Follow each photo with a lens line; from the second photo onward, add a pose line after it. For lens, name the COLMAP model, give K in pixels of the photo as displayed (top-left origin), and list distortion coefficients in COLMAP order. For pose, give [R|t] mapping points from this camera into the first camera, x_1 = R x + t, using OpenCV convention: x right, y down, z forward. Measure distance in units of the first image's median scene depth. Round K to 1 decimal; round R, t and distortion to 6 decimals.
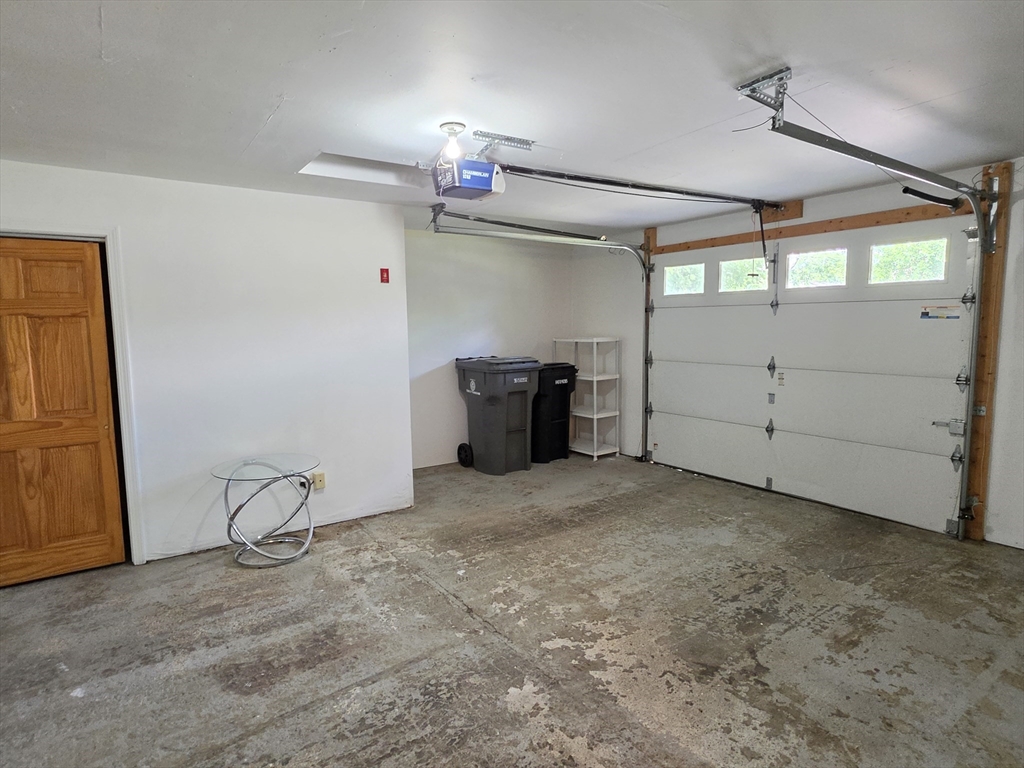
lens RADIAL K [[593.9, 0, 511.2], [0, 593.9, 384.6], [0, 0, 1]] dist [-0.005113, -0.001507]
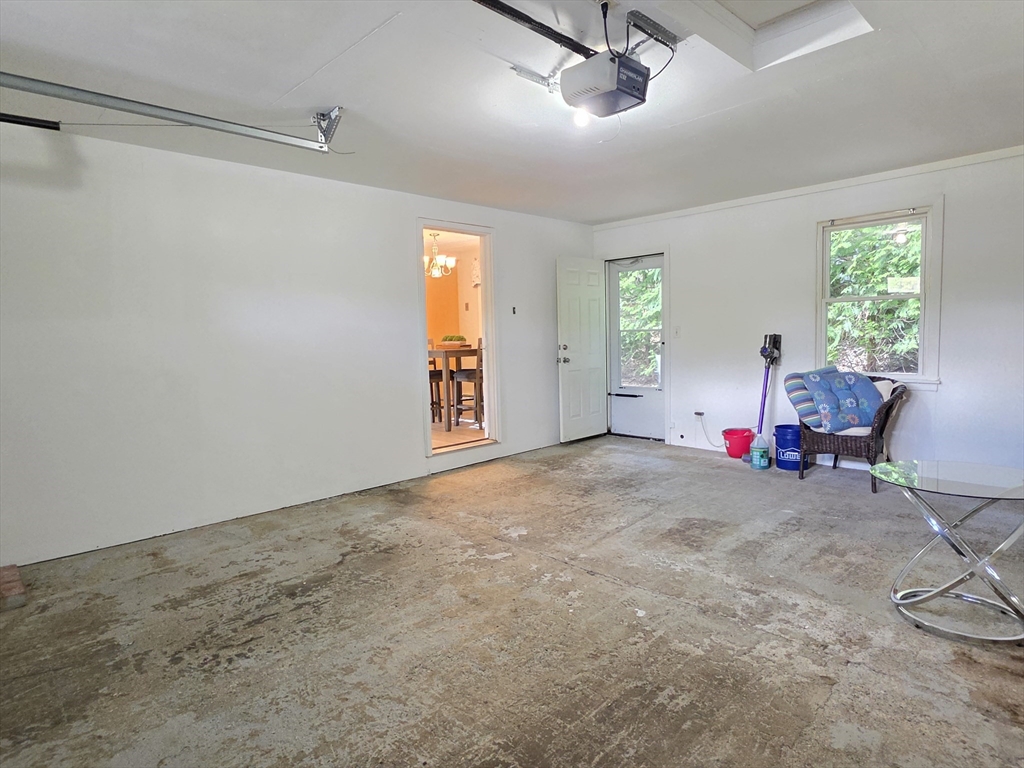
lens RADIAL K [[593.9, 0, 512.2], [0, 593.9, 382.6], [0, 0, 1]] dist [-0.005113, -0.001507]
pose [[-0.986593, 0.055358, -0.153522, 0.197787], [0.026620, 0.982700, 0.183280, -0.116617], [0.161012, 0.176736, -0.970999, 1.937988]]
